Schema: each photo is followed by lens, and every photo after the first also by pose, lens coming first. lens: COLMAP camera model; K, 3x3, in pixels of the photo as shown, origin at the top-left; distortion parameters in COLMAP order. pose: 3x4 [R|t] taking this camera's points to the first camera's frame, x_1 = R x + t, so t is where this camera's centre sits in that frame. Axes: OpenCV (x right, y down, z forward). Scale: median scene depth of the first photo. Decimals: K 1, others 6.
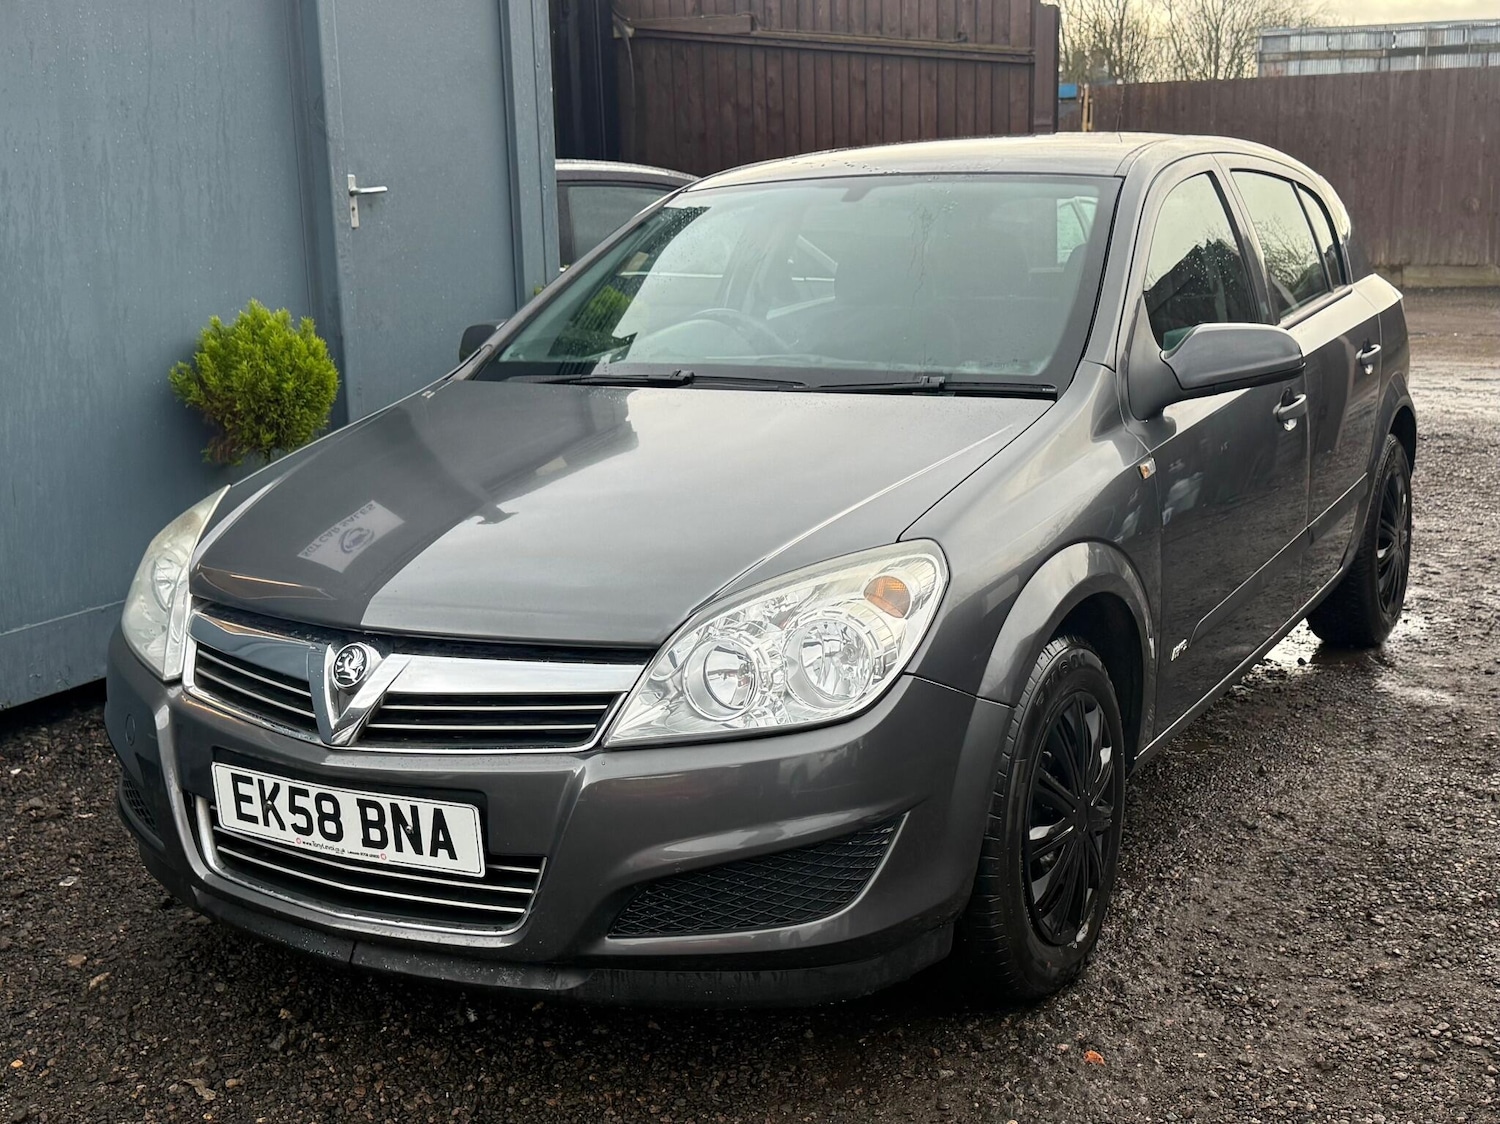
lens RADIAL K [[1852.2, 0, 695.1], [0, 1852.2, 537.4], [0, 0, 1]] dist [0.053904, 0.000000]
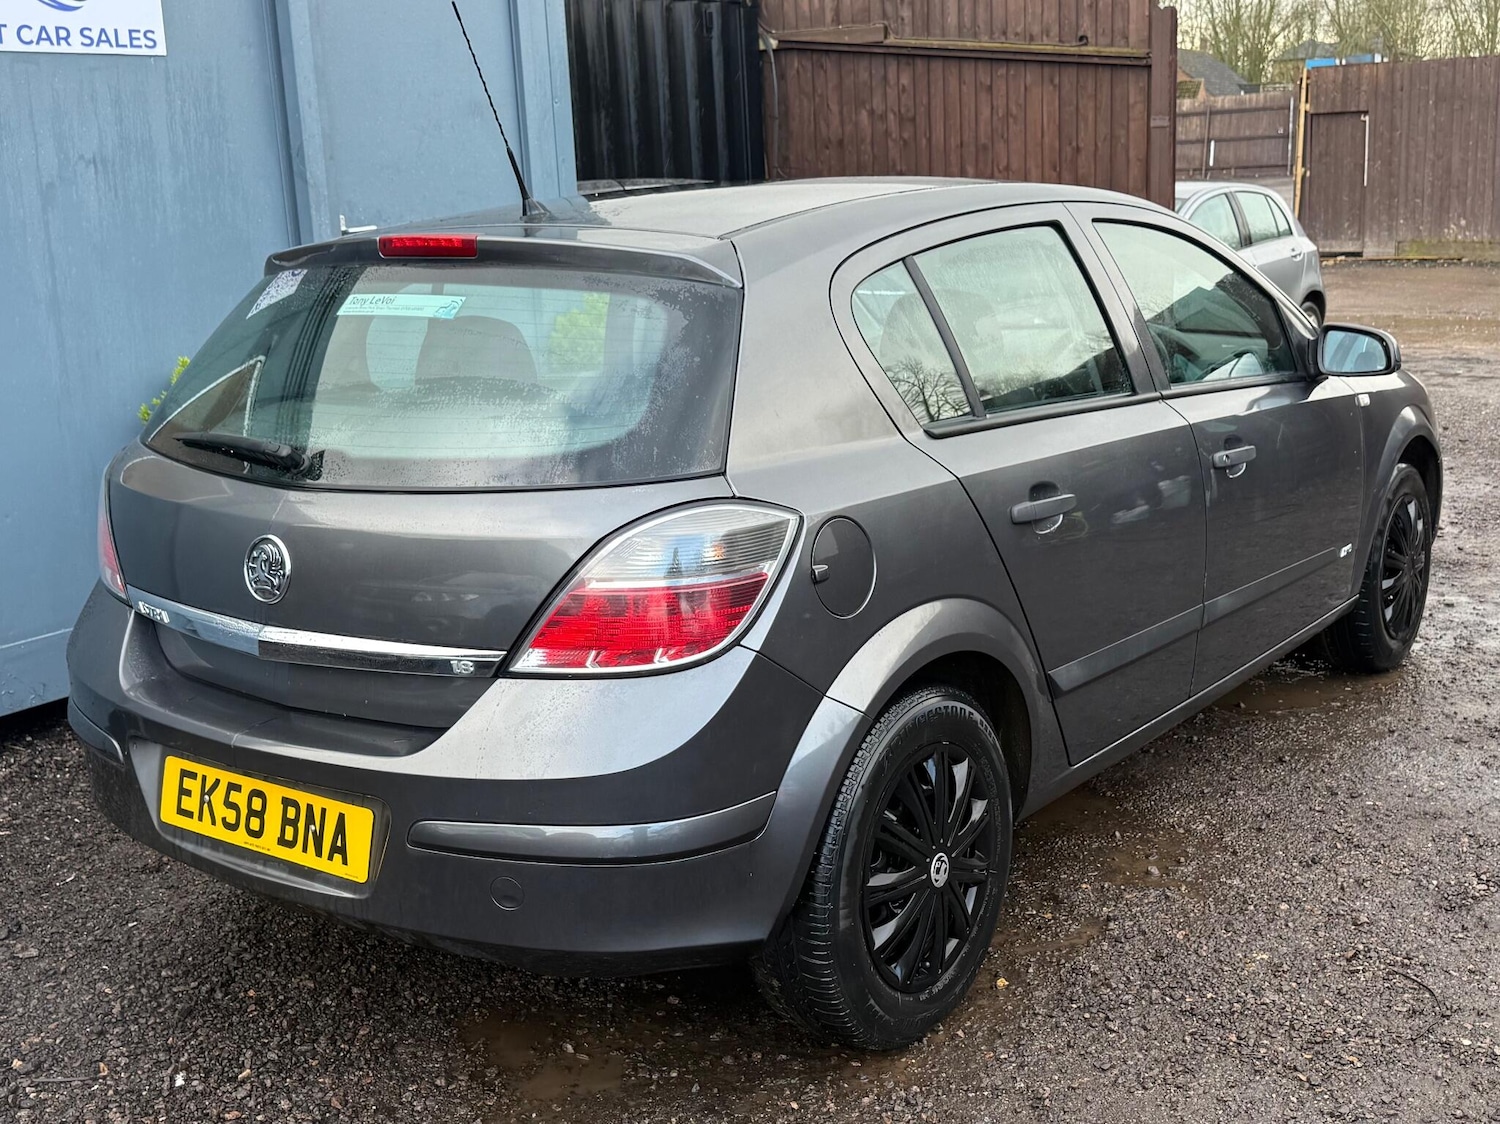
lens RADIAL K [[1718.5, 0, 734.1], [0, 1718.5, 543.0], [0, 0, 1]] dist [0.029611, 0.000000]
pose [[0.987607, 0.014945, -0.156237, 0.293836], [-0.010336, 0.999488, 0.030274, -0.062748], [0.156609, -0.028283, 0.987256, 0.095590]]
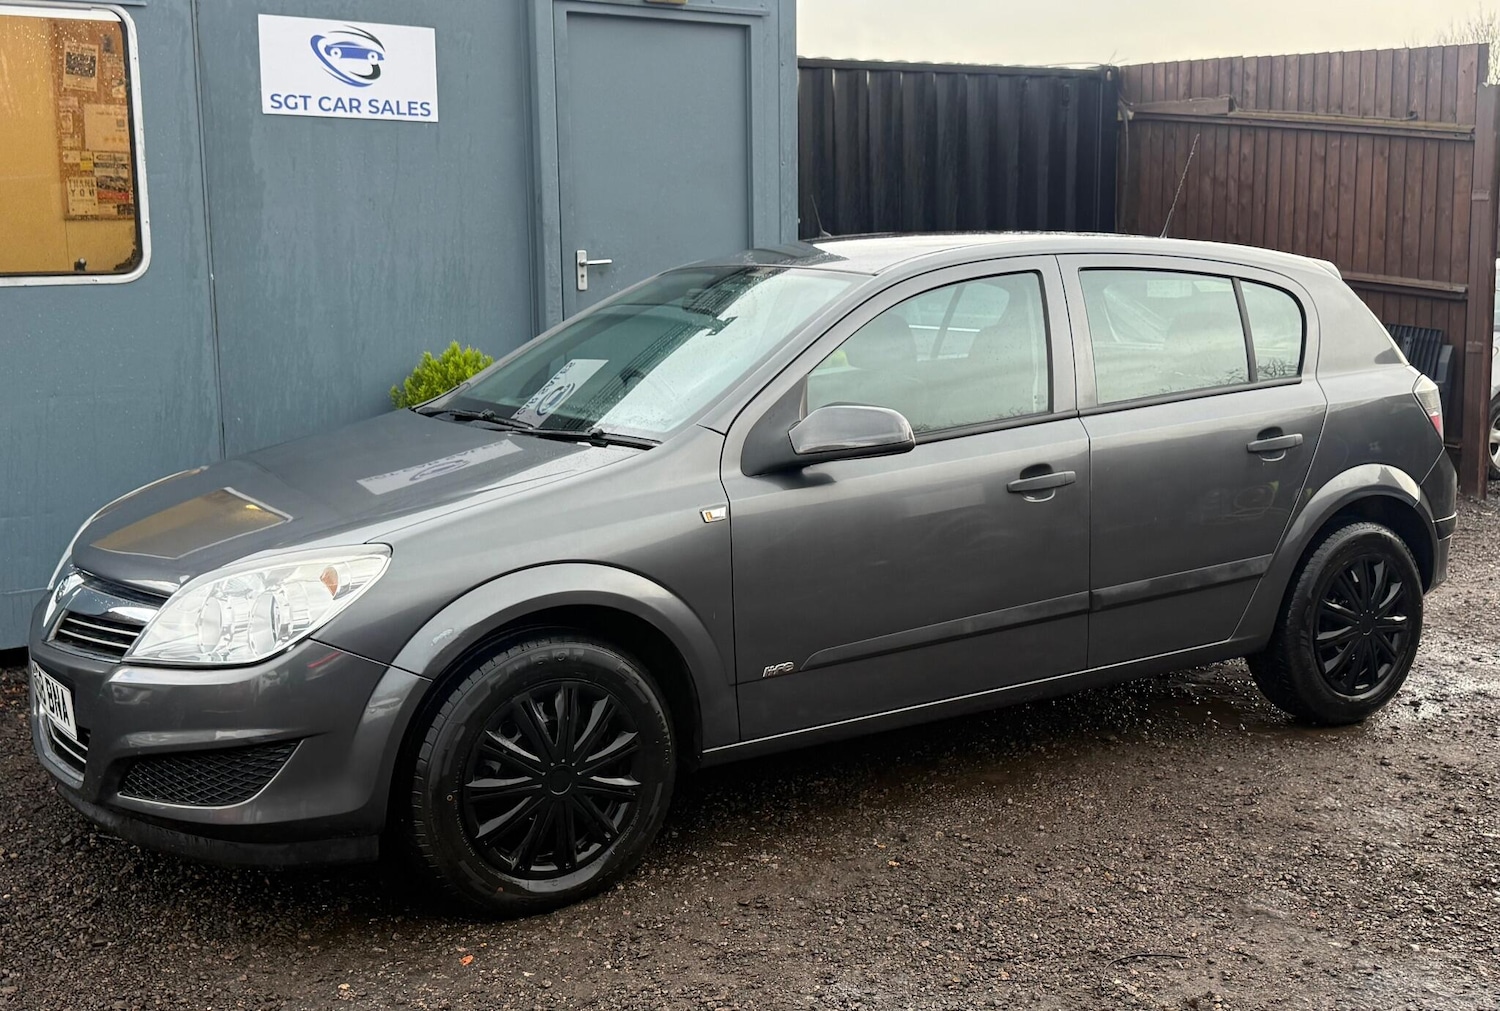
lens RADIAL K [[1643.4, 0, 734.4], [0, 1643.4, 479.0], [0, 0, 1]] dist [0.054870, 0.000000]
pose [[0.885857, 0.084927, -0.456120, 0.699836], [-0.102226, 0.994672, -0.013335, -0.045097], [0.452557, 0.058440, 0.889818, 0.036664]]
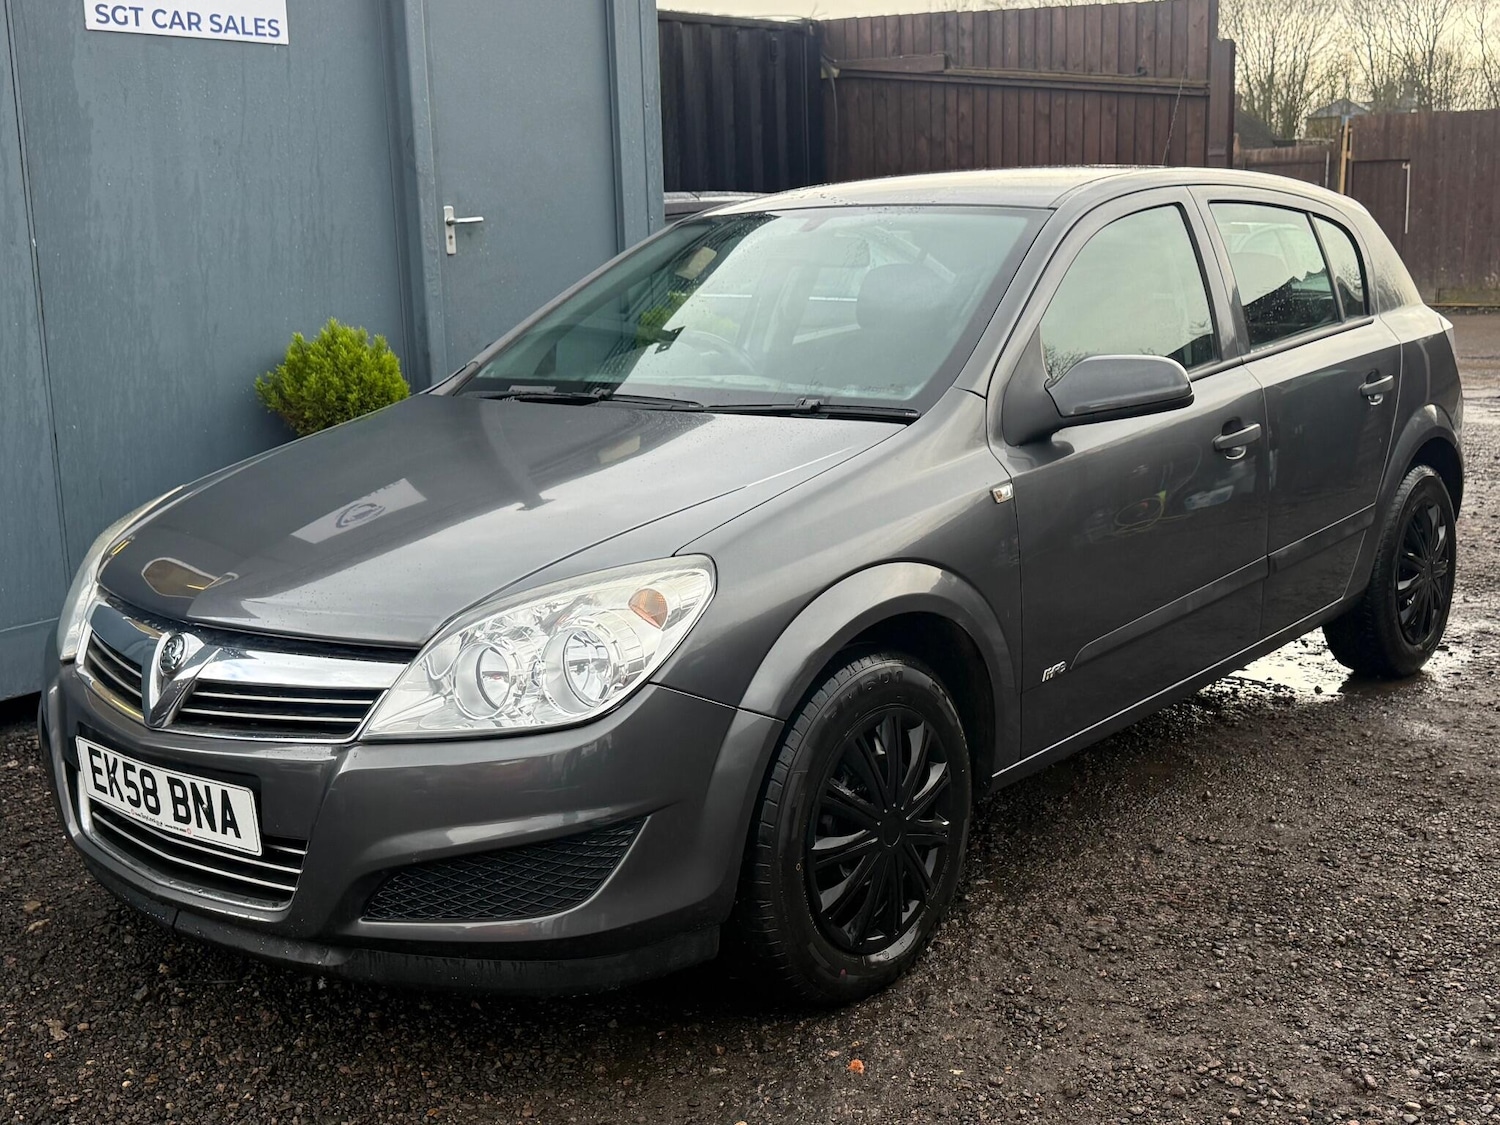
lens RADIAL K [[1718.5, 0, 736.4], [0, 1718.5, 533.5], [0, 0, 1]] dist [0.029611, 0.000000]
pose [[0.985113, 0.030289, -0.169221, 0.249933], [-0.031149, 0.999512, -0.002427, -0.007421], [0.169065, 0.007662, 0.985575, 0.047419]]
